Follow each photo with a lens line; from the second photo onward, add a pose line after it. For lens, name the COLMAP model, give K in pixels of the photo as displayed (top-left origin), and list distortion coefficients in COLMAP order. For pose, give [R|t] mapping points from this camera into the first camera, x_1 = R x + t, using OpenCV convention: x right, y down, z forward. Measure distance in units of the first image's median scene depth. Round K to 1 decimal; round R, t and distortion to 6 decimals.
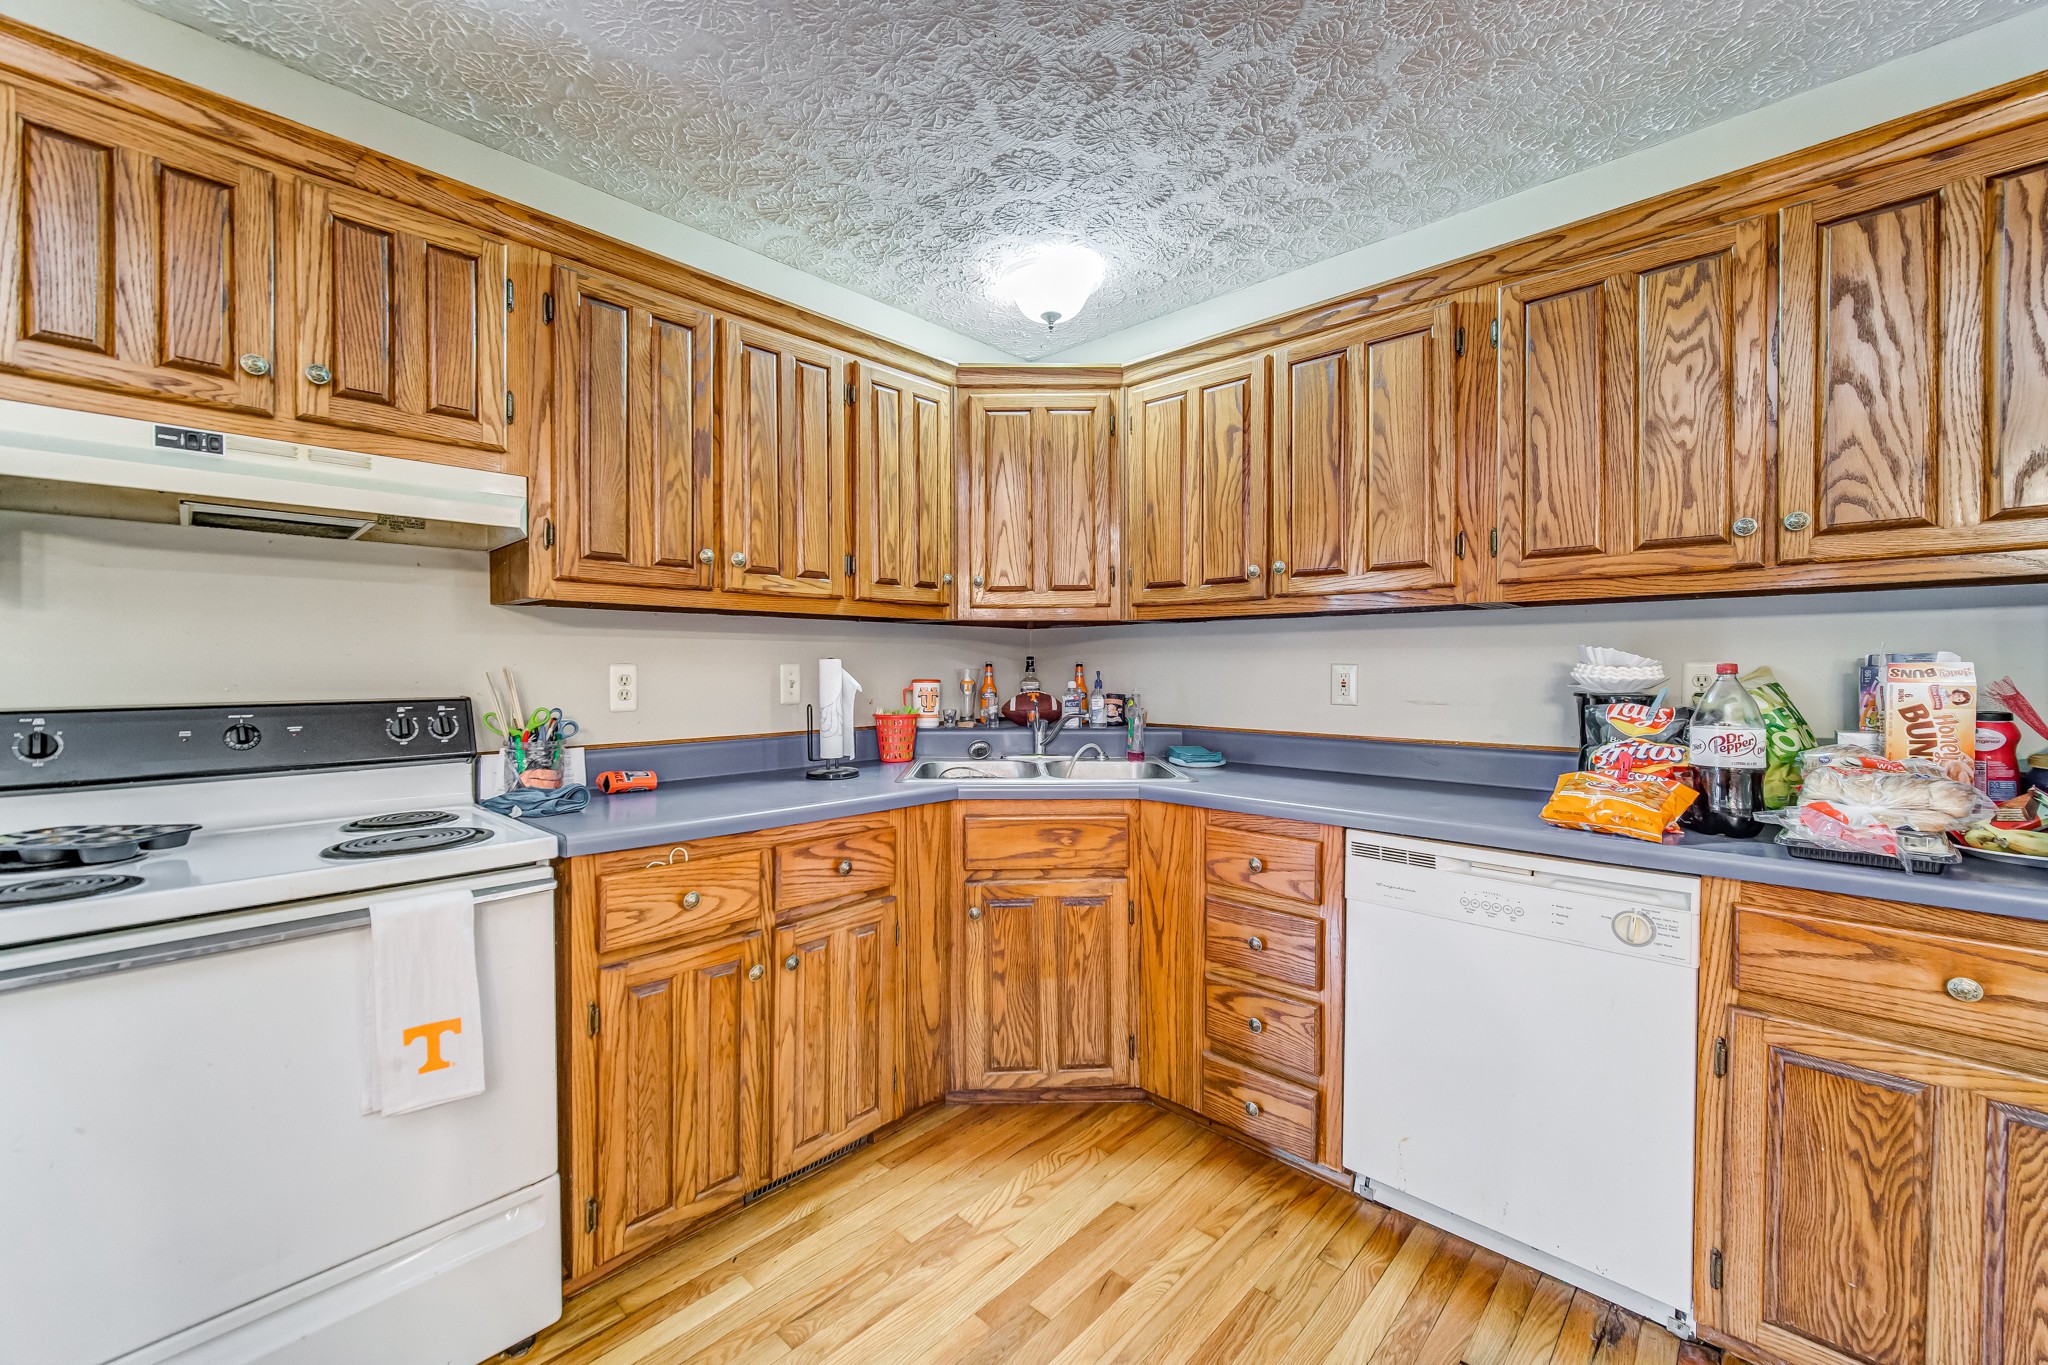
lens RADIAL K [[811.6, 0, 1019.7], [0, 811.6, 673.0], [0, 0, 1]] dist [-0.000491, -0.000007]
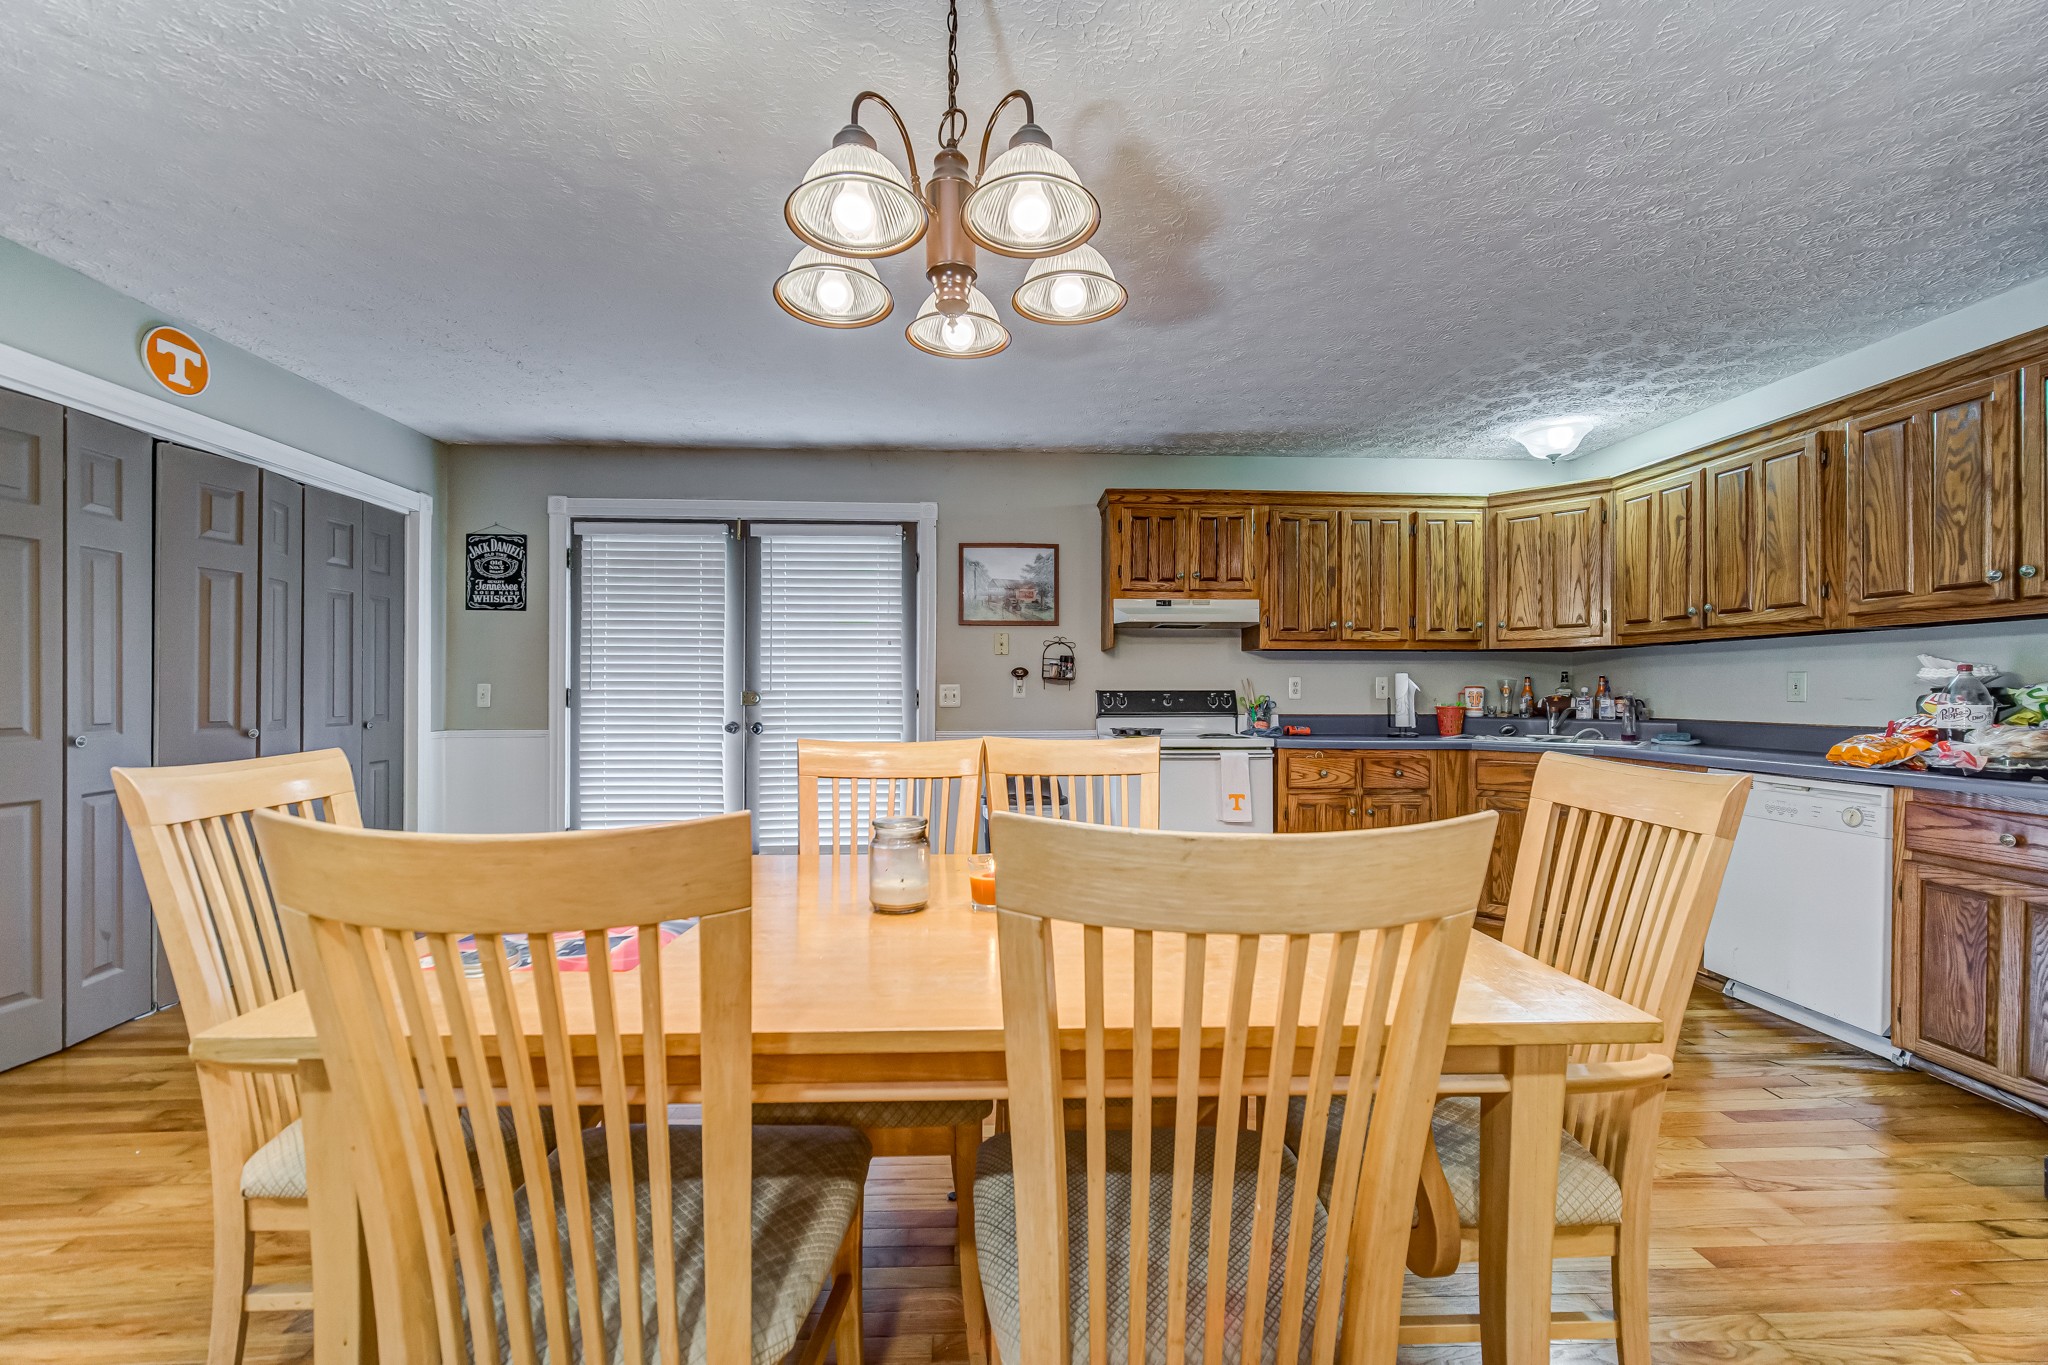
lens RADIAL K [[808.7, 0, 1016.0], [0, 808.7, 693.0], [0, 0, 1]] dist [-0.001693, 0.000059]
pose [[0.718391, 0.002371, -0.695636, 0.485879], [-0.008502, 0.999949, -0.005372, 0.052441], [0.695588, 0.009774, 0.718375, -1.089145]]
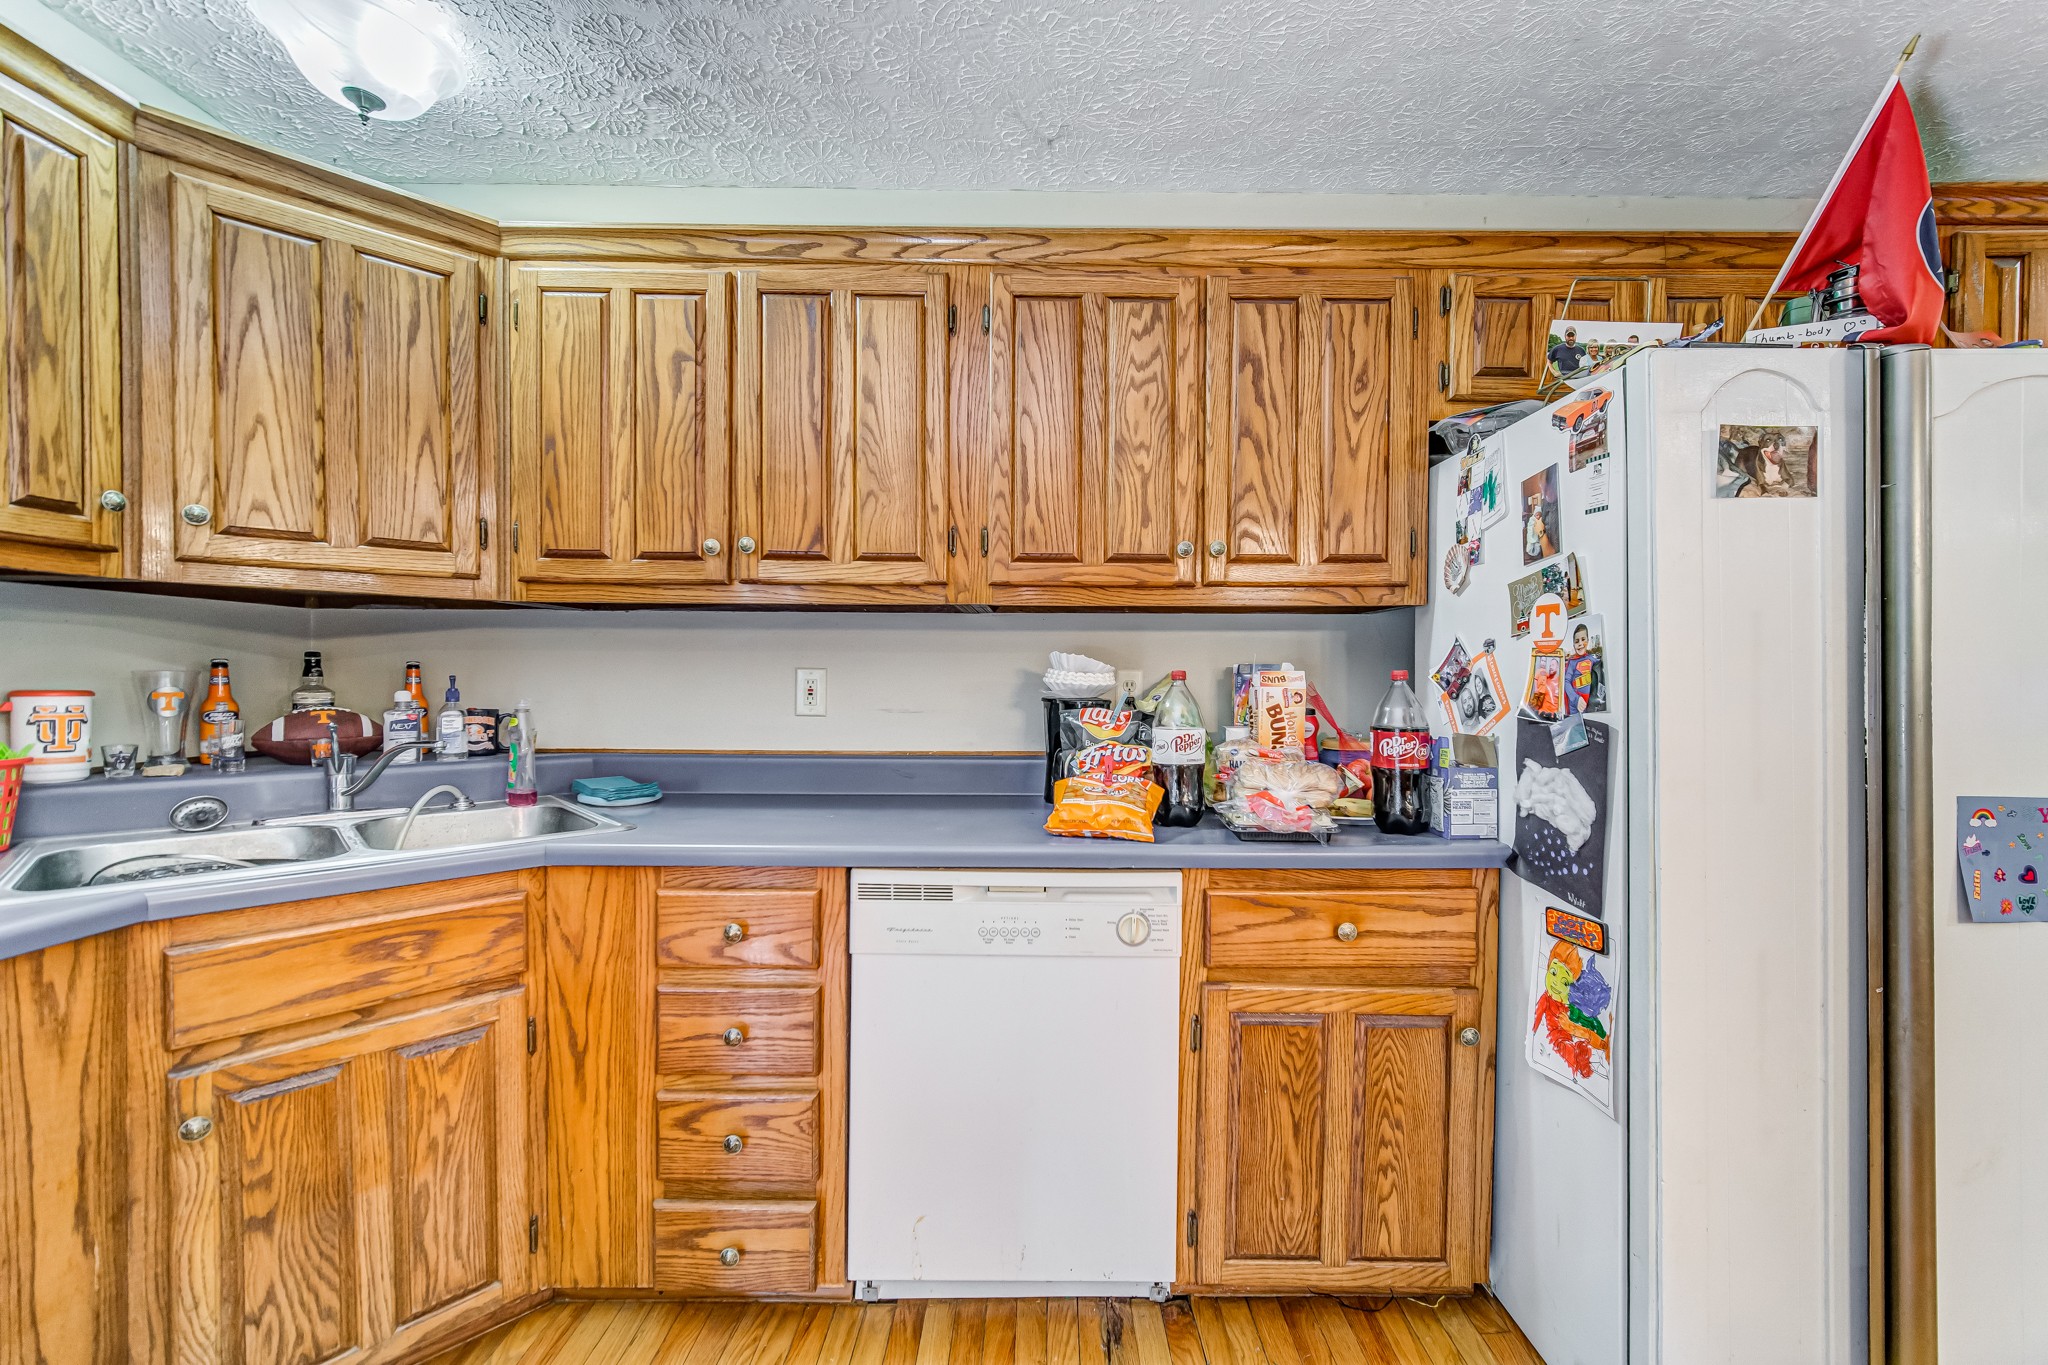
lens RADIAL K [[817.4, 0, 1048.1], [0, 817.4, 685.4], [0, 0, 1]] dist [-0.002041, 0.000192]
pose [[0.720664, -0.004479, 0.693270, -0.023319], [-0.001048, 0.999971, 0.007551, 0.000347], [-0.693284, -0.006169, 0.720638, 0.243721]]
